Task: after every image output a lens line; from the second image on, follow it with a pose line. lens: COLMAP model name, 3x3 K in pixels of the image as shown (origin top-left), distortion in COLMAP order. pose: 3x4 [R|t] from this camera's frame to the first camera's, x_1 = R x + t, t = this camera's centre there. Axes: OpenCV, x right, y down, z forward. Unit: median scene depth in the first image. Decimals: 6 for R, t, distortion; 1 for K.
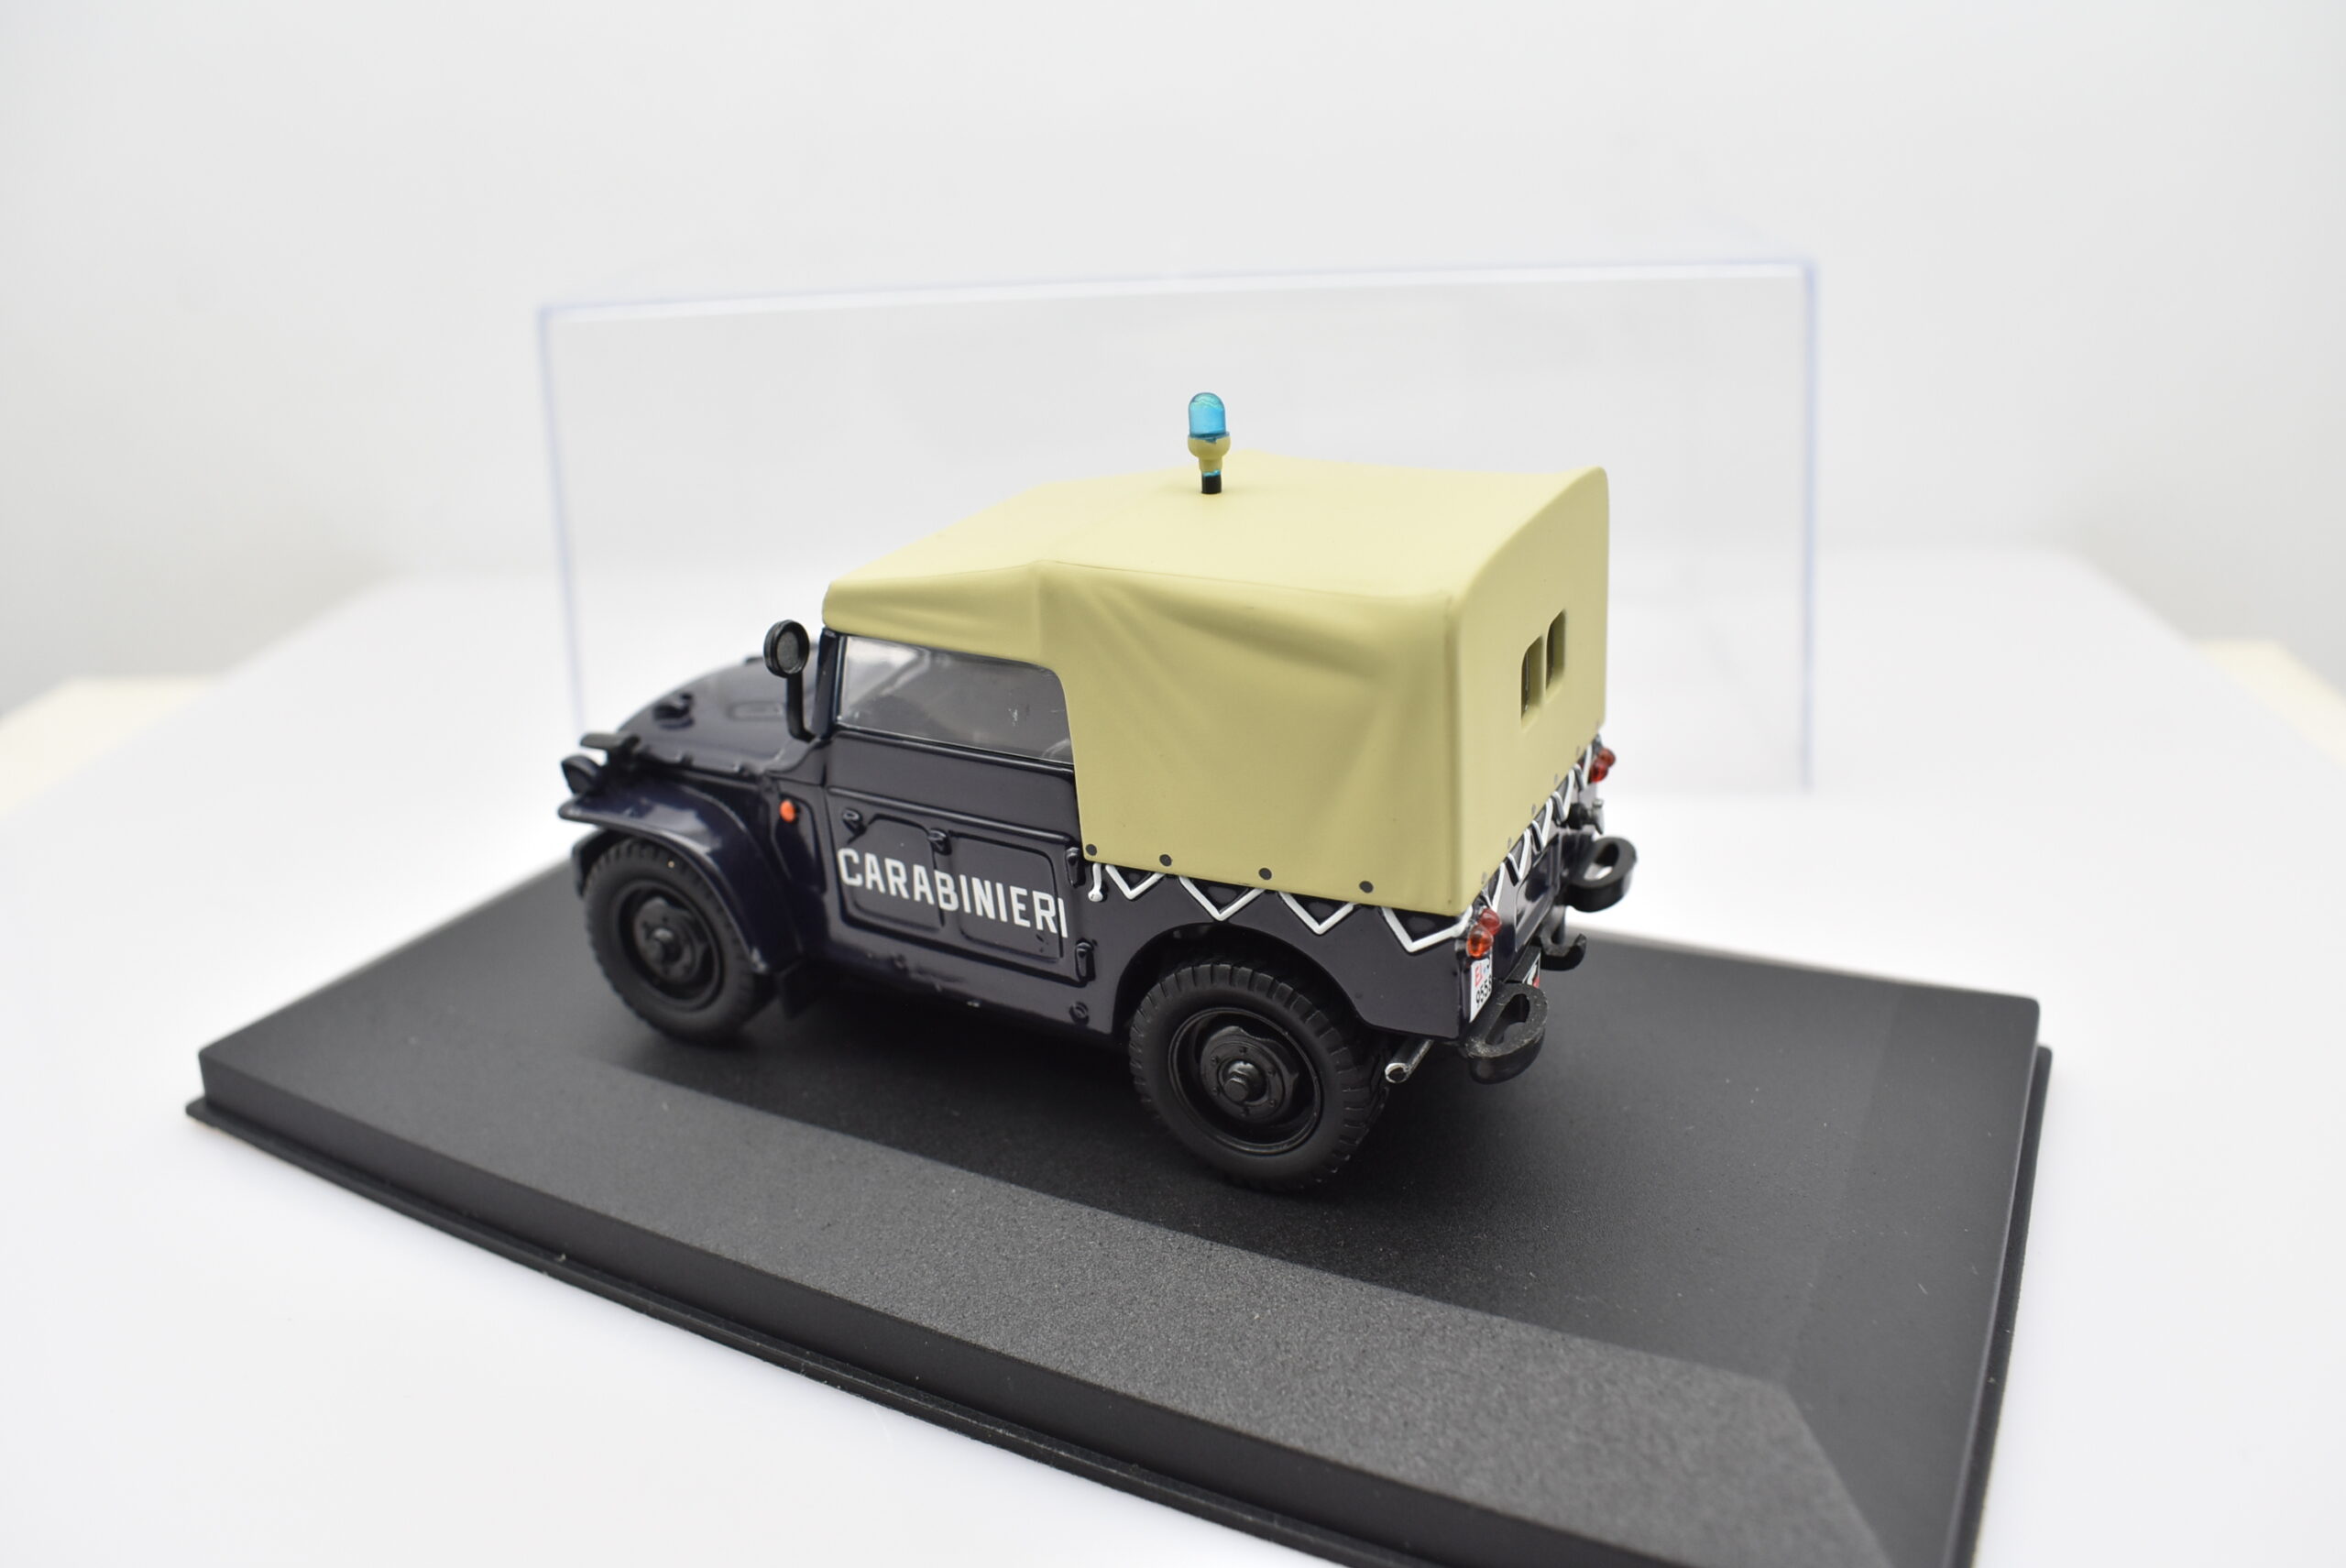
lens RADIAL K [[1801.3, 0, 1166.9], [0, 1801.3, 747.4], [0, 0, 1]] dist [0.005709, 0.003310]
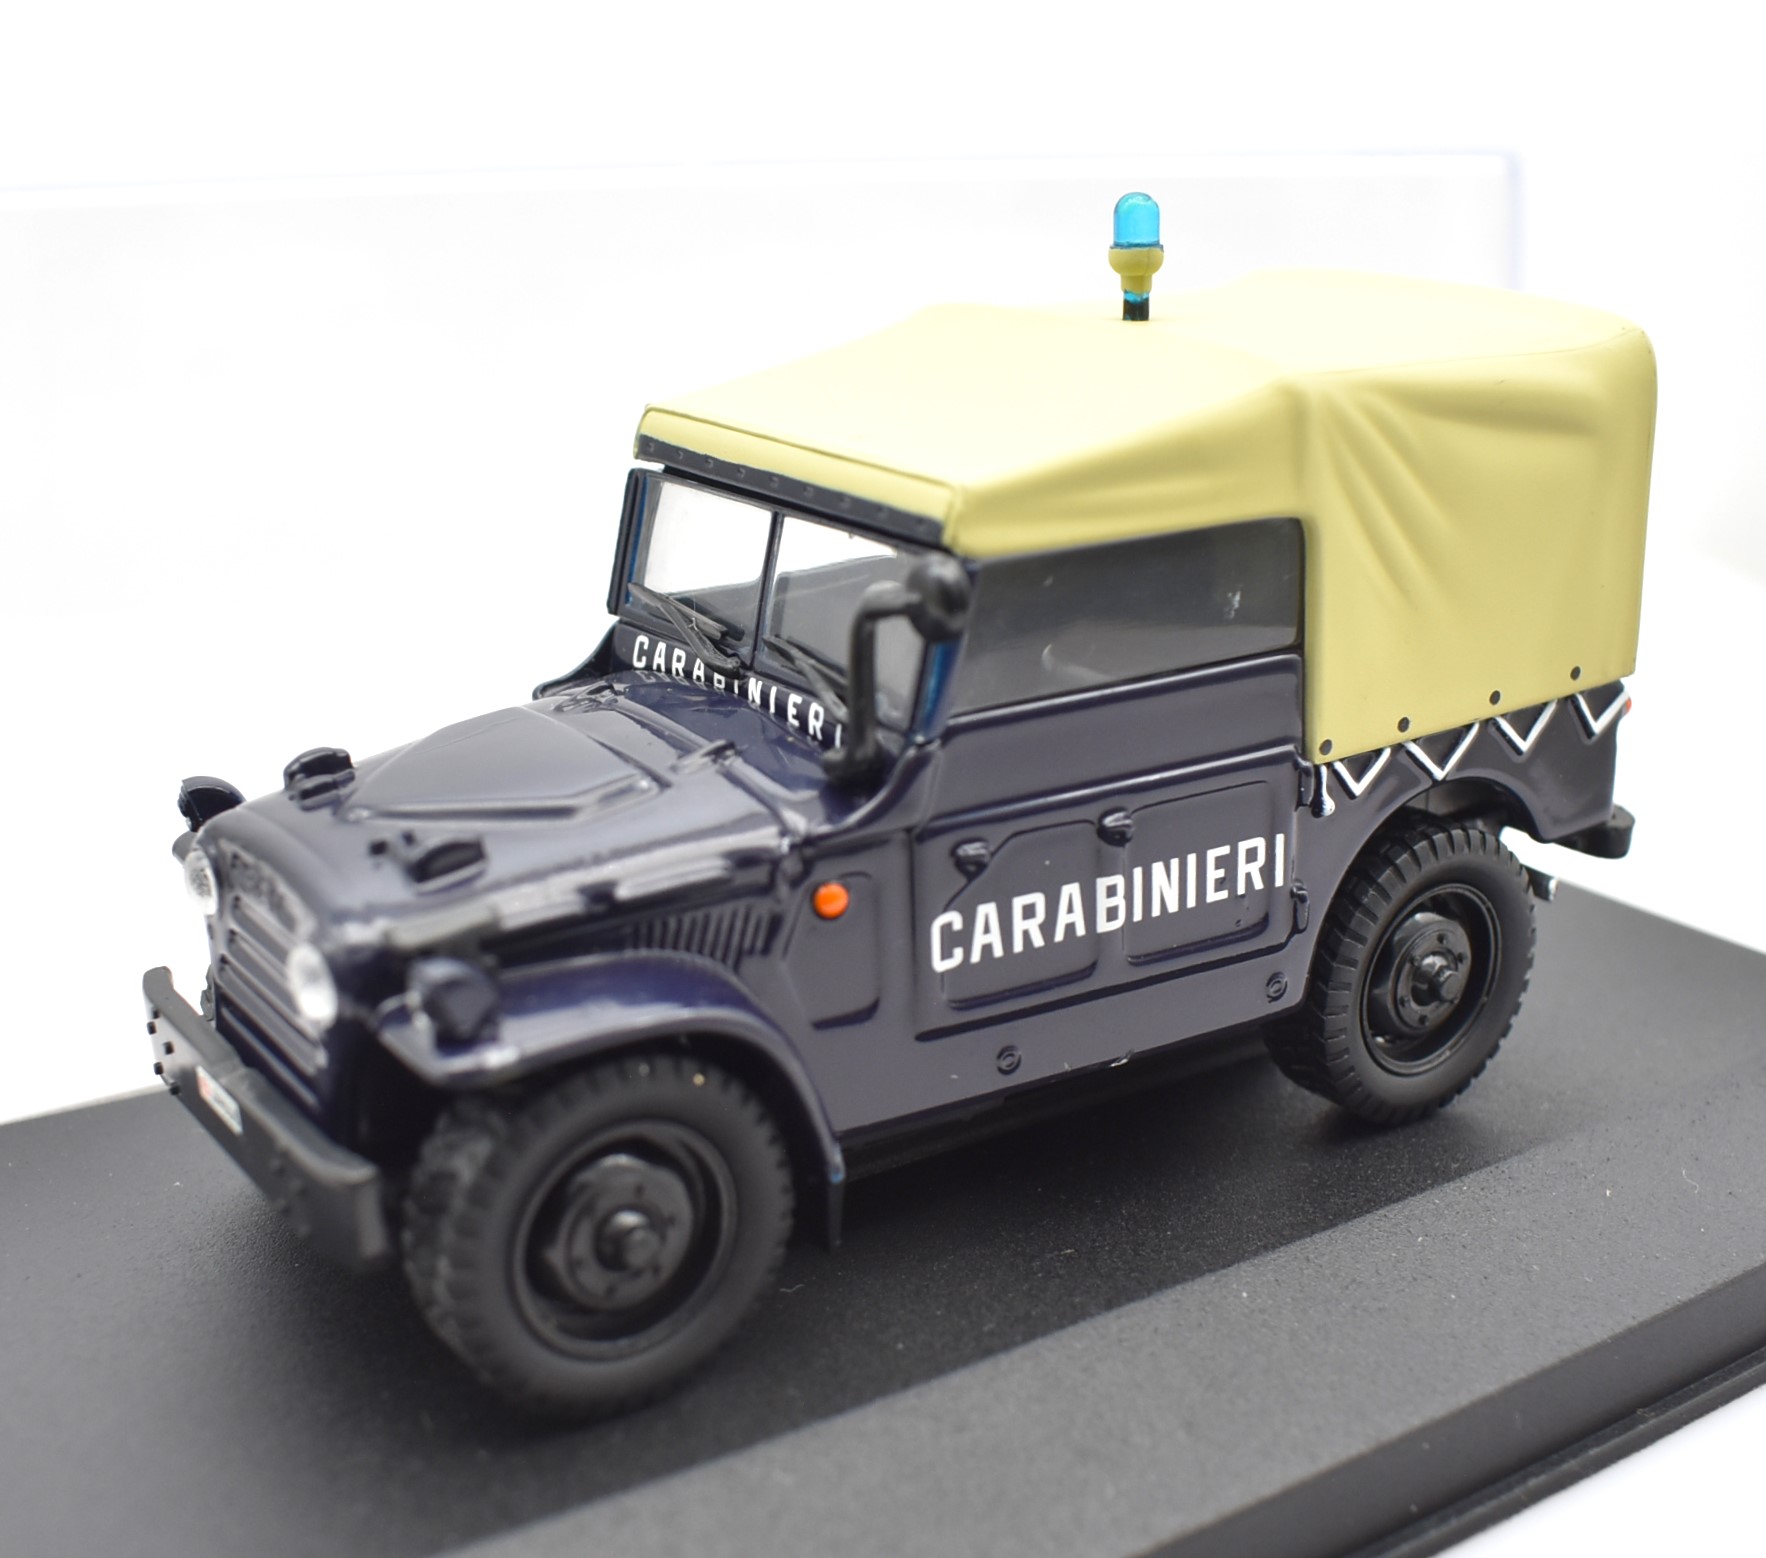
lens RADIAL K [[2258.4, 0, 883.0], [0, 2258.4, 779.0], [0, 0, 1]] dist [0.006461, 0.021426]
pose [[0.470103, -0.228839, 0.852429, -0.935971], [0.311355, 0.946711, 0.082441, -0.068102], [-0.825870, 0.226653, 0.516302, 0.635199]]
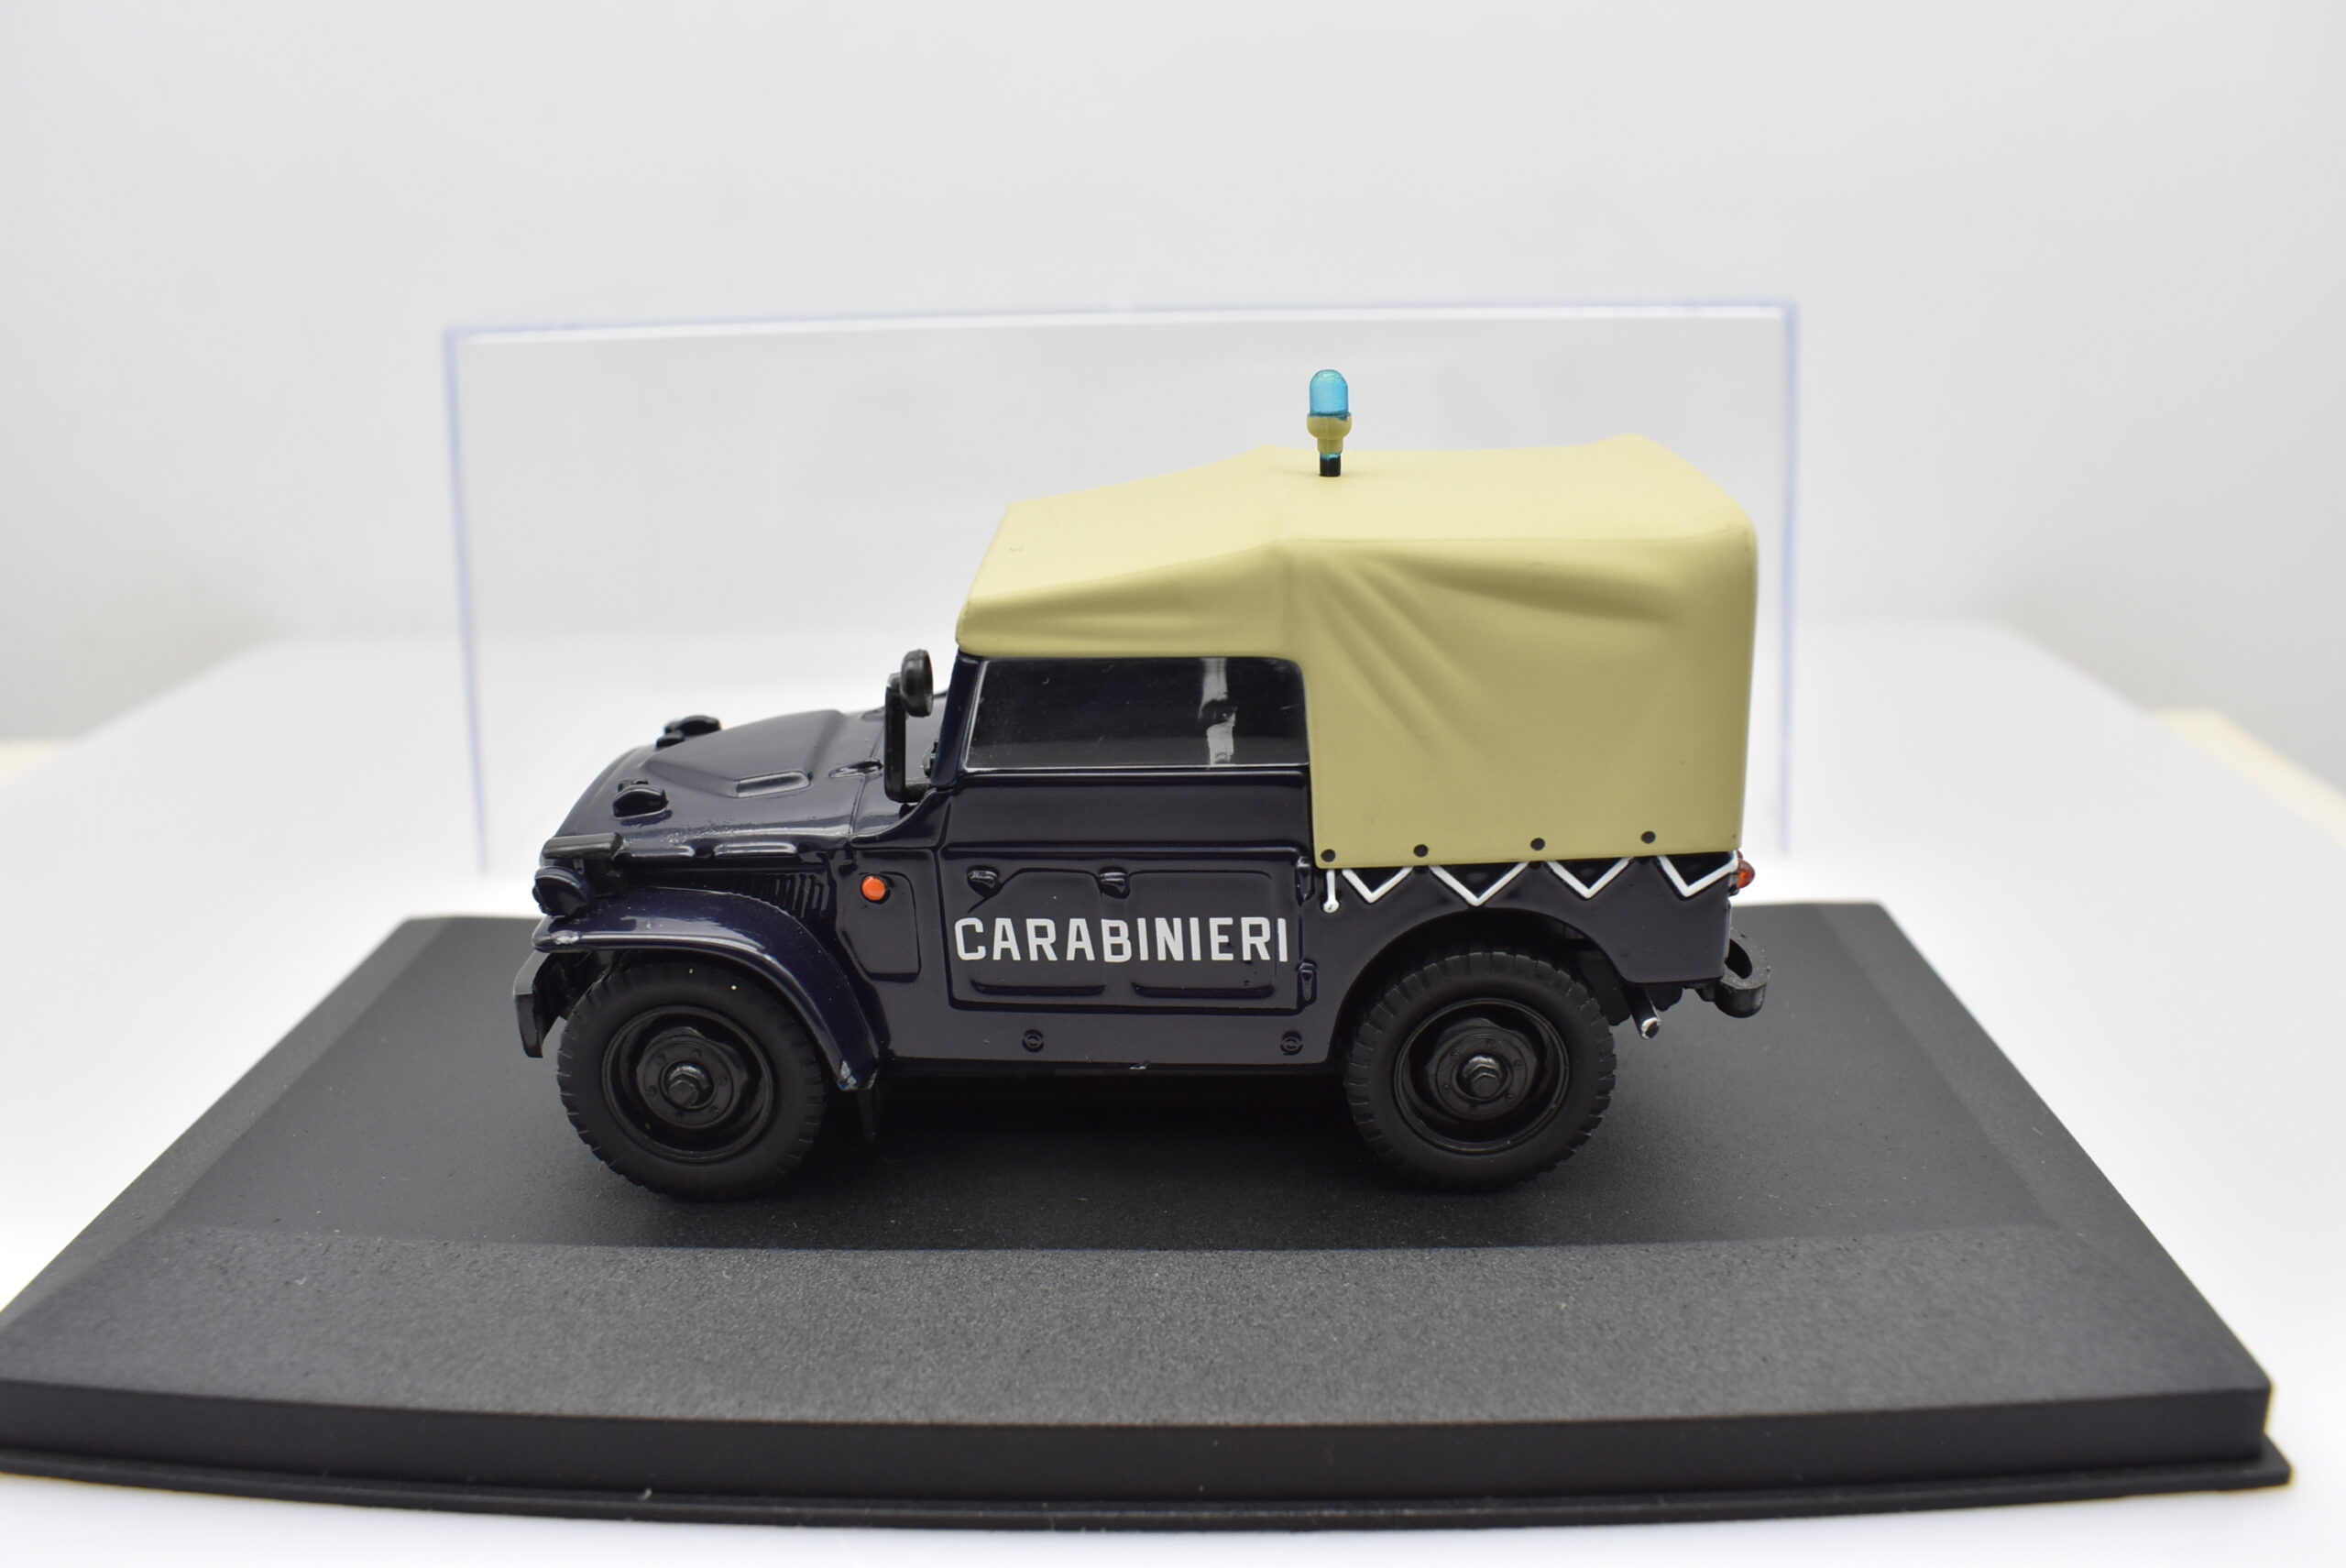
lens RADIAL K [[1778.0, 0, 1173.0], [0, 1778.0, 784.0], [0, 0, 1]] dist [-0.100376, 0.185379]
pose [[0.890810, -0.126506, 0.436409, -0.485097], [0.146885, 0.989067, -0.013116, 0.020367], [-0.429979, 0.075786, 0.899653, 0.211675]]
